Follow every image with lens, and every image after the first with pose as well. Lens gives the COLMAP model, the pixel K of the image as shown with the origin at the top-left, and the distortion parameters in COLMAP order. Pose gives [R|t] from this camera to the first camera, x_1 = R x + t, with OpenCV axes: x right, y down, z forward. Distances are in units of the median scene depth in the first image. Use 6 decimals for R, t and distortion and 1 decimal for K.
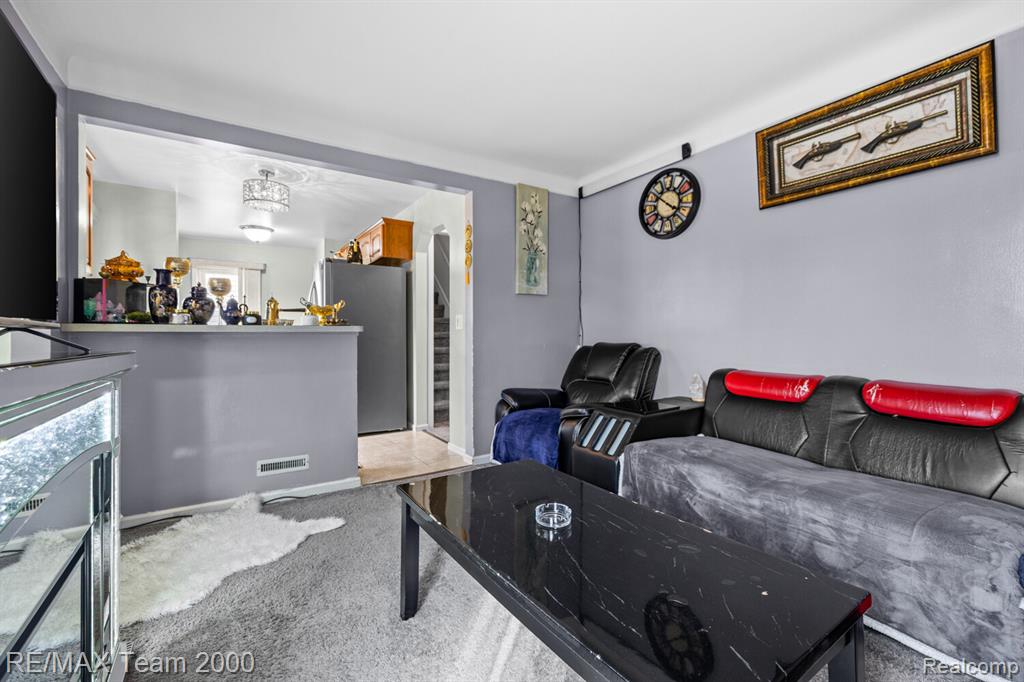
lens RADIAL K [[426.4, 0, 512.0], [0, 426.4, 341.0], [0, 0, 1]] dist [0.001293, 0.000196]
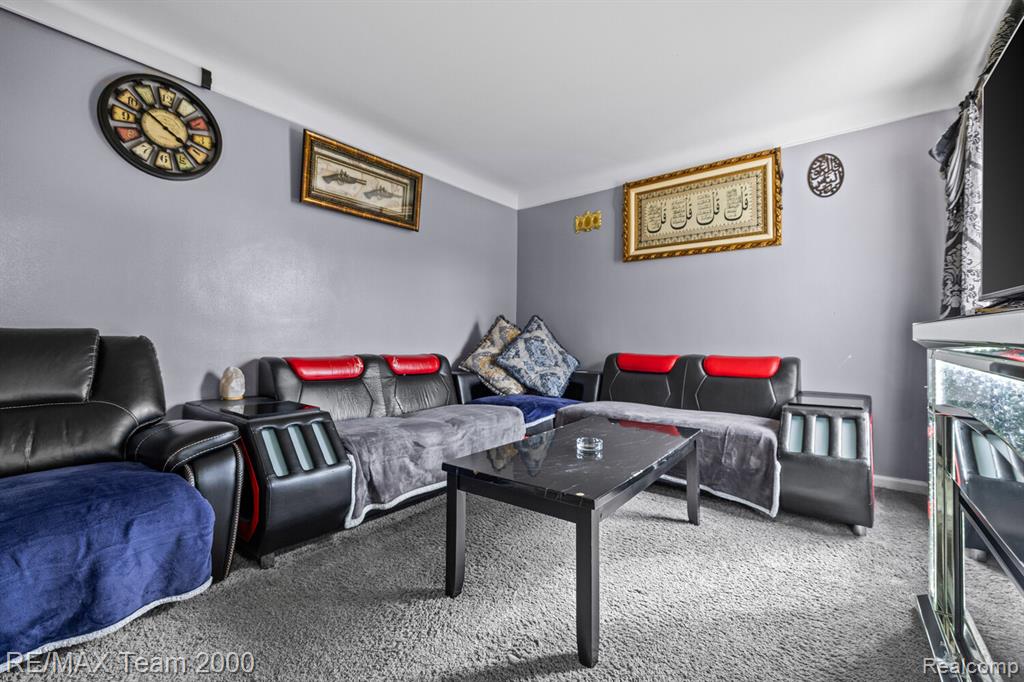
lens RADIAL K [[431.8, 0, 514.0], [0, 431.8, 329.4], [0, 0, 1]] dist [0.000198, -0.000303]
pose [[-0.318671, 0.003018, 0.947861, -0.558519], [-0.008411, 0.999947, -0.006012, 0.005960], [-0.947828, -0.009888, -0.318629, 0.791586]]
